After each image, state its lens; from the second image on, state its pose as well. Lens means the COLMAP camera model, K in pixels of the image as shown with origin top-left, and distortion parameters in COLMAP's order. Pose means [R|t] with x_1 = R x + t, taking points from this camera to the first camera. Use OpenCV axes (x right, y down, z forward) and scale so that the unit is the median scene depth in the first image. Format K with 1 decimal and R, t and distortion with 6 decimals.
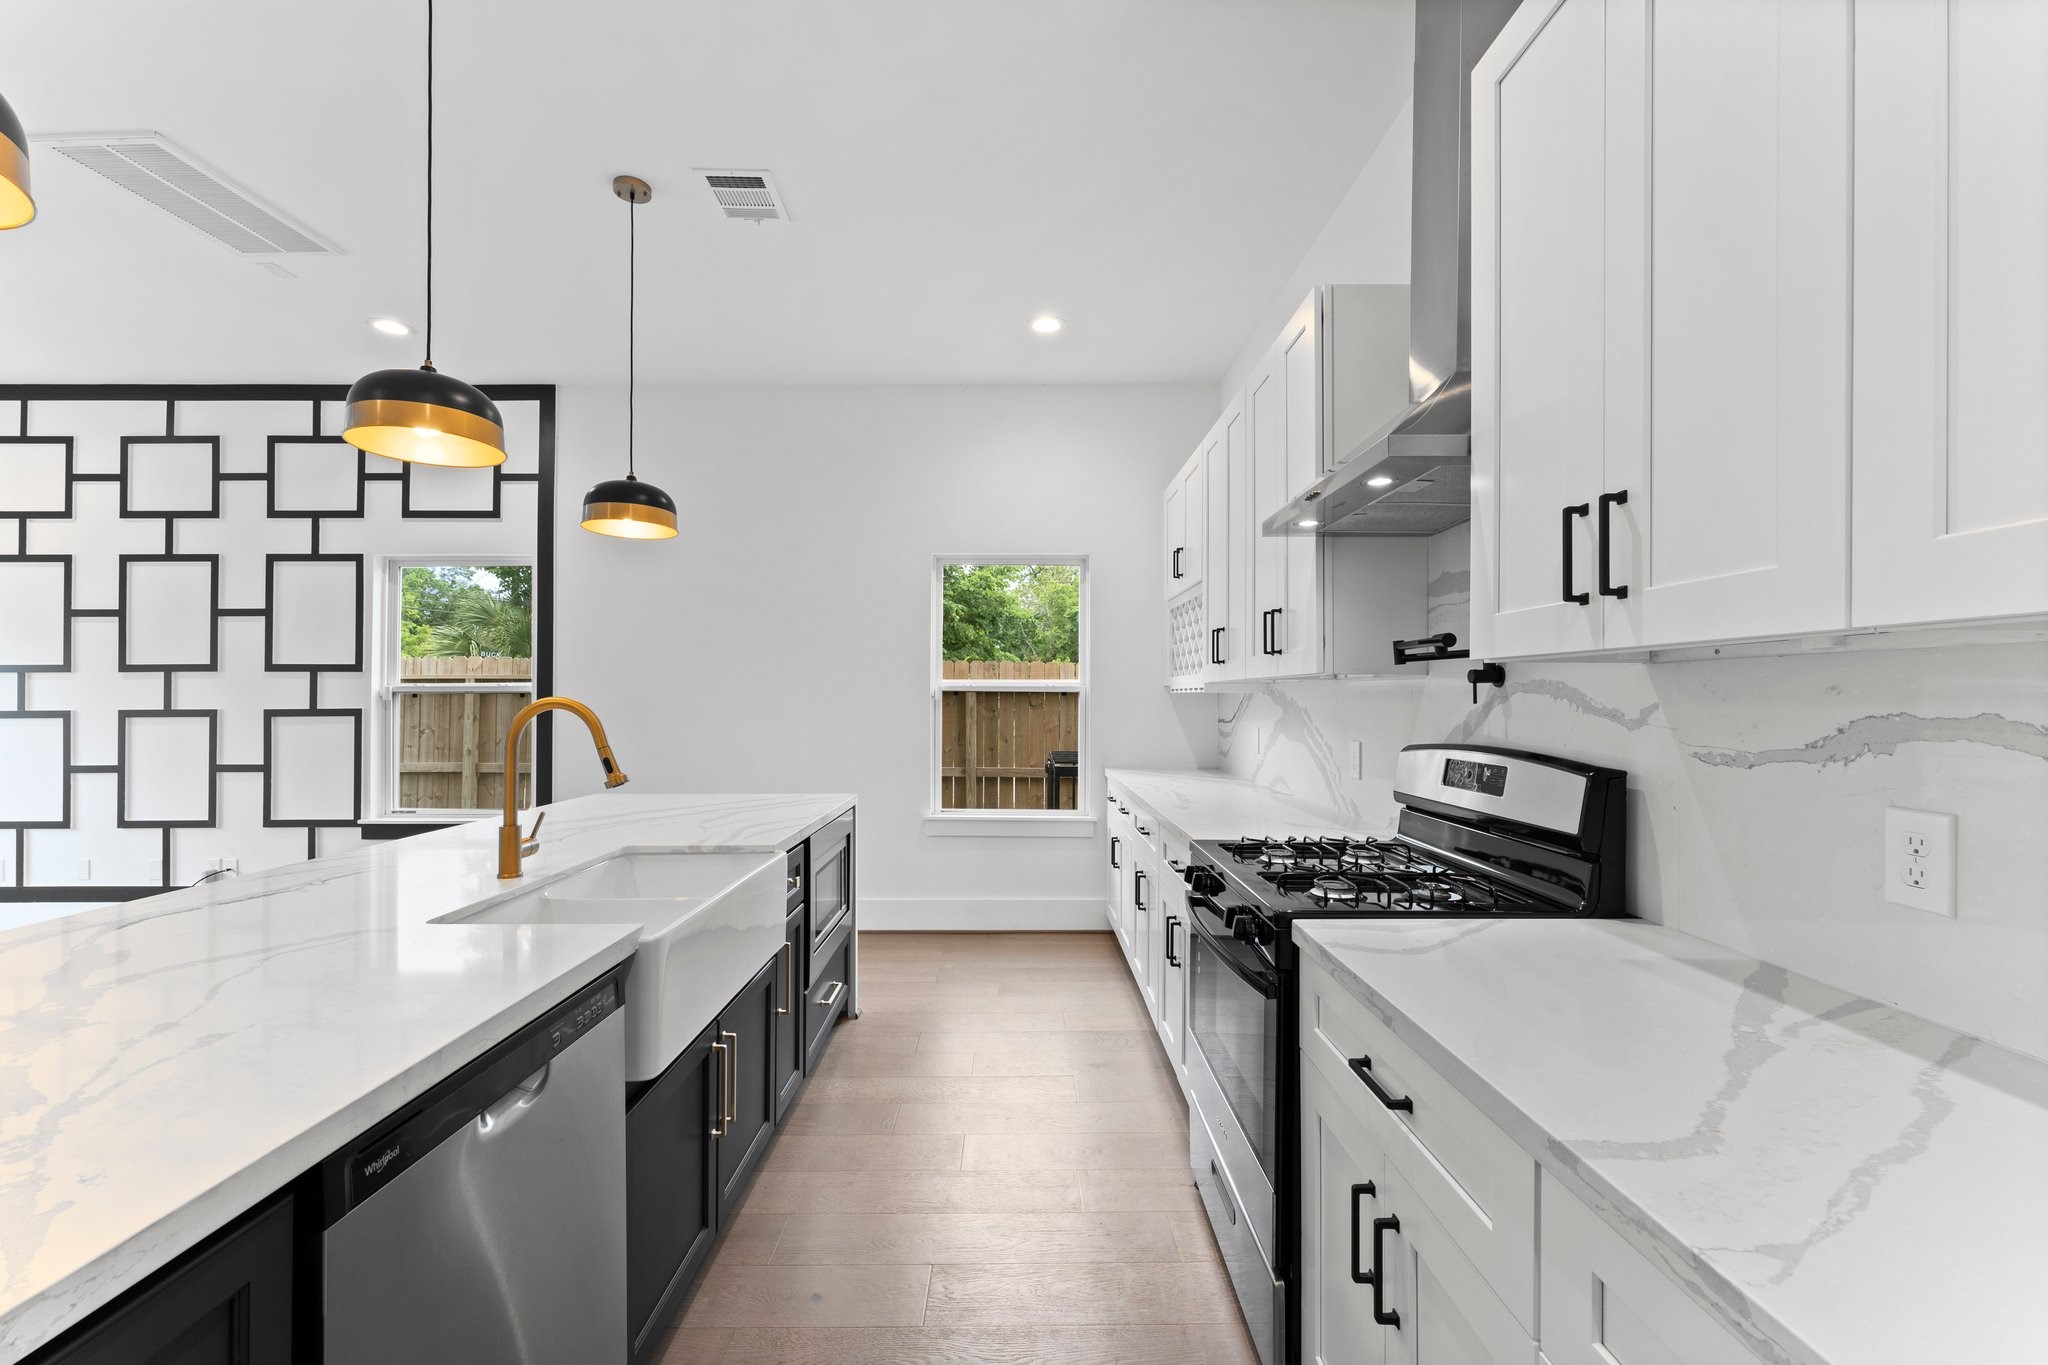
lens RADIAL K [[842.1, 0, 1018.9], [0, 842.1, 691.2], [0, 0, 1]] dist [0.003500, 0.000839]
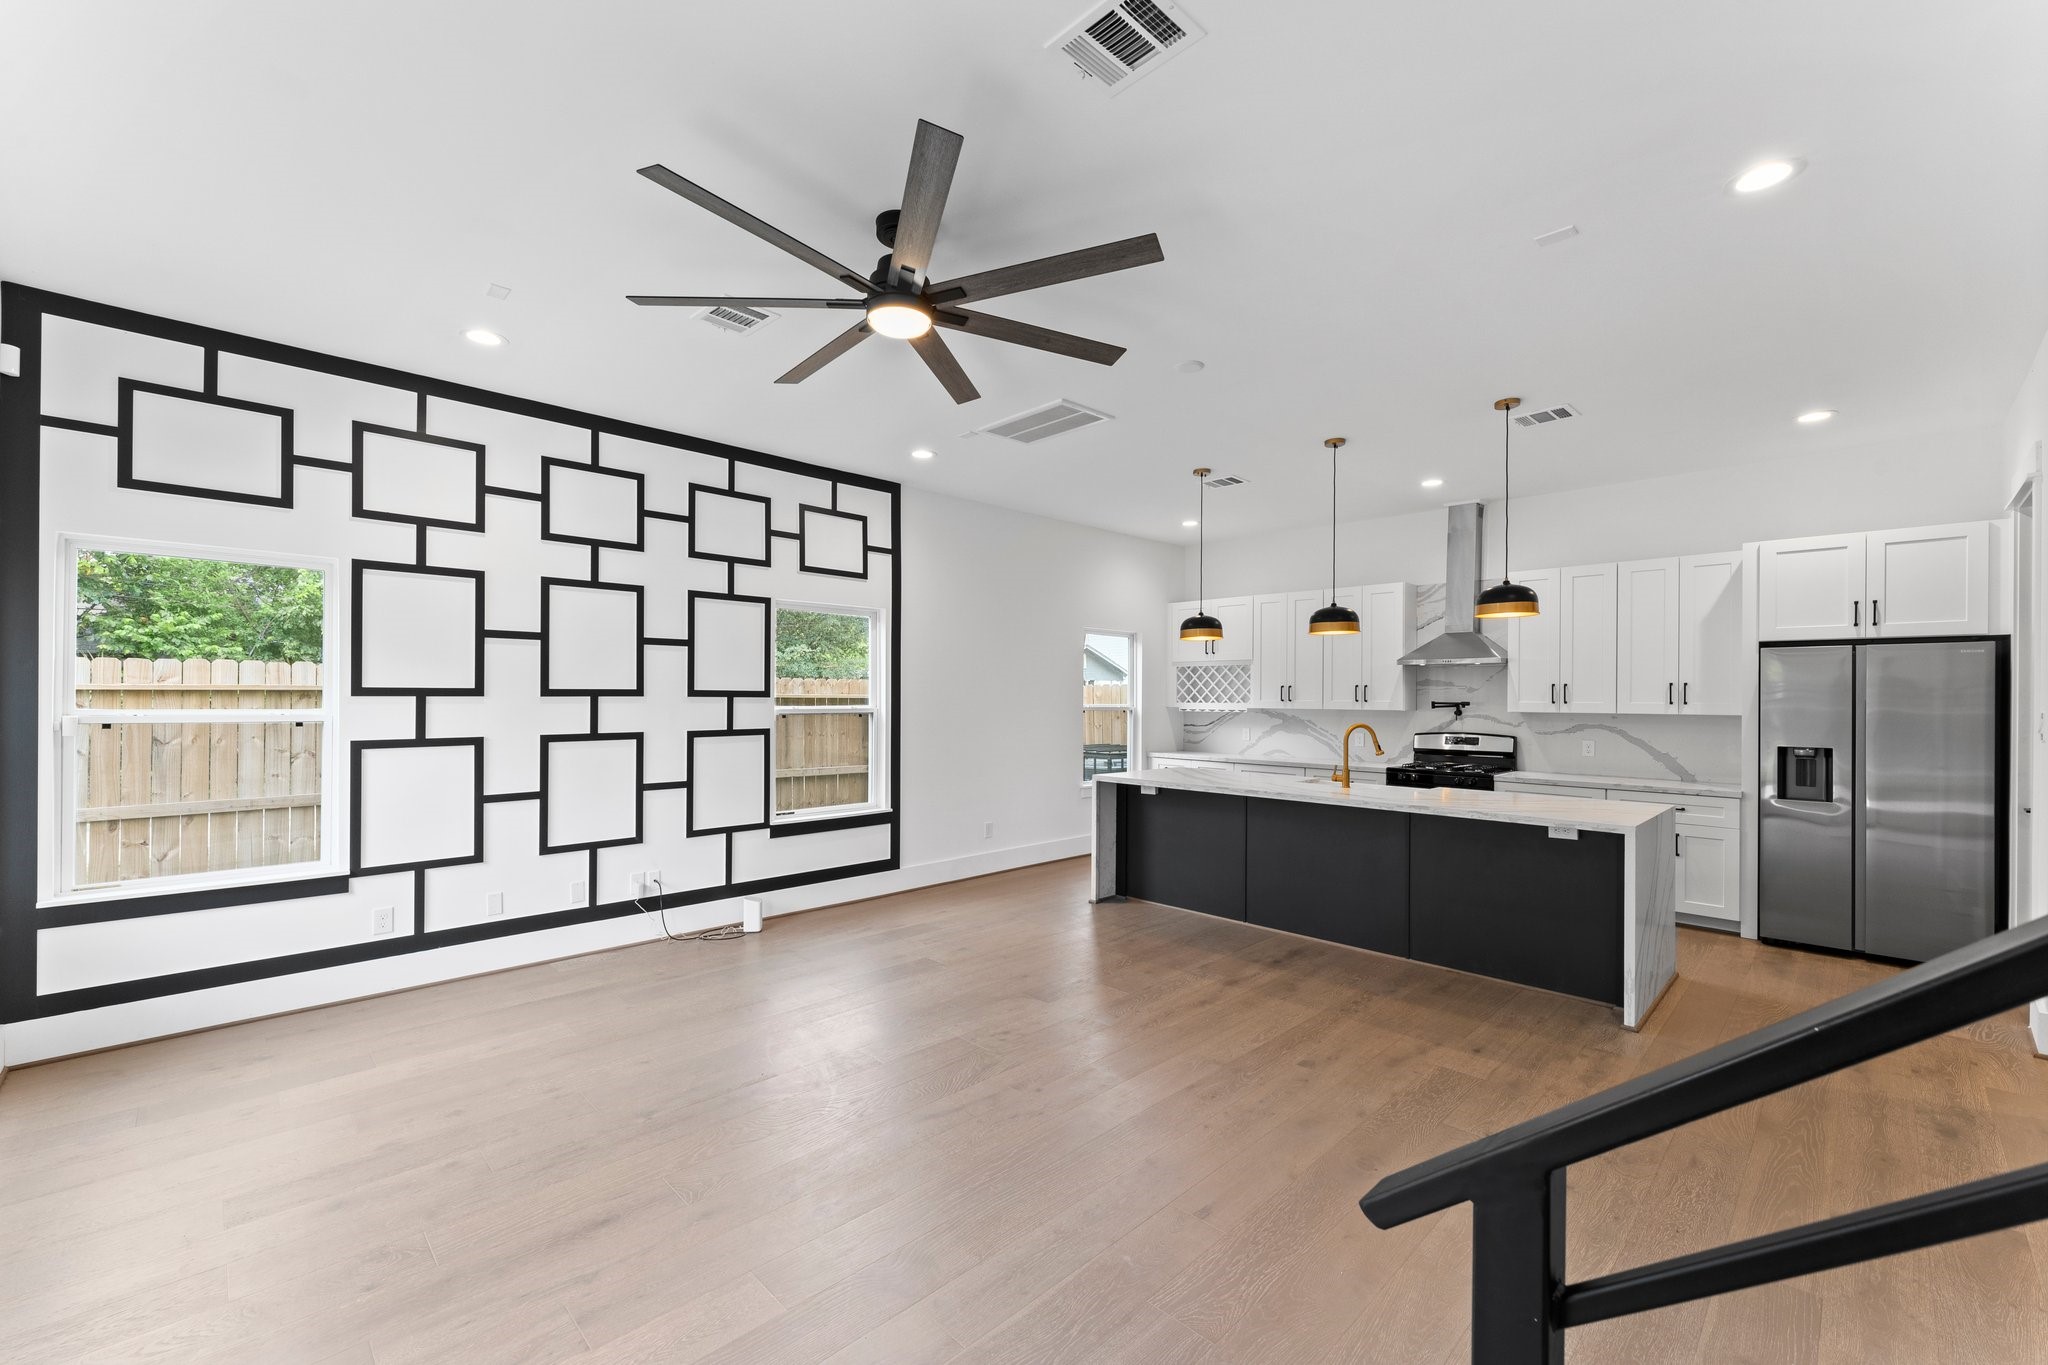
lens RADIAL K [[842.1, 0, 1012.2], [0, 842.1, 697.0], [0, 0, 1]] dist [0.003500, 0.000839]
pose [[0.710017, 0.004680, 0.704169, -1.368003], [-0.010459, 0.999938, 0.003901, -0.031613], [-0.704106, -0.010135, 0.710022, -0.078837]]
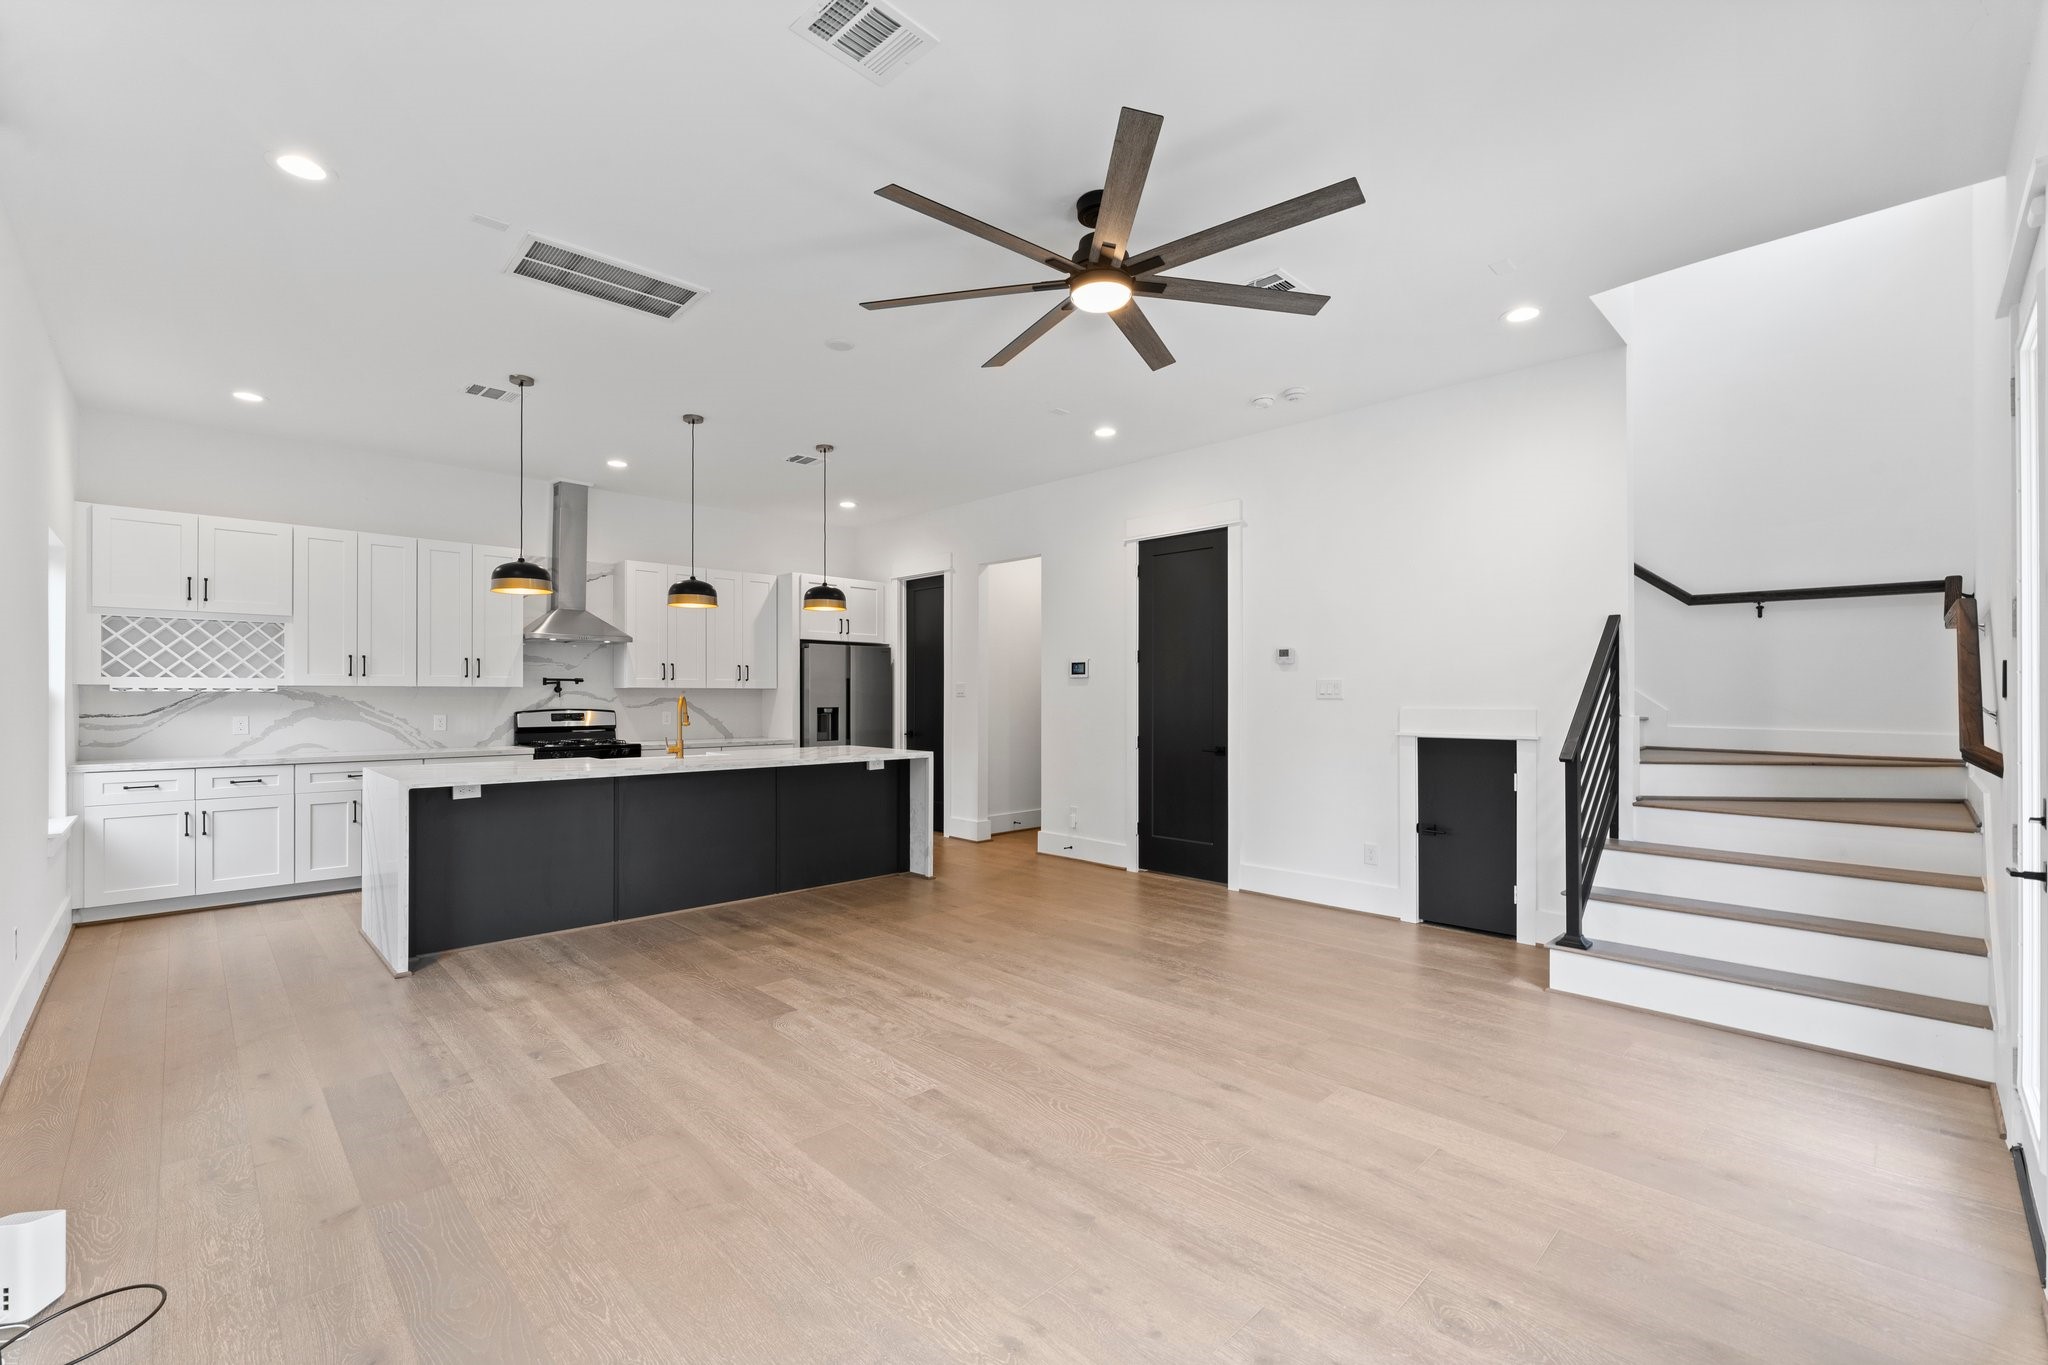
lens RADIAL K [[871.4, 0, 1024.3], [0, 871.4, 697.6], [0, 0, 1]] dist [-0.000122, -0.000395]
pose [[-0.710643, -0.001361, 0.703551, -1.422106], [-0.004646, 0.999985, -0.002759, 0.007841], [-0.703537, -0.005230, -0.710639, 0.920416]]
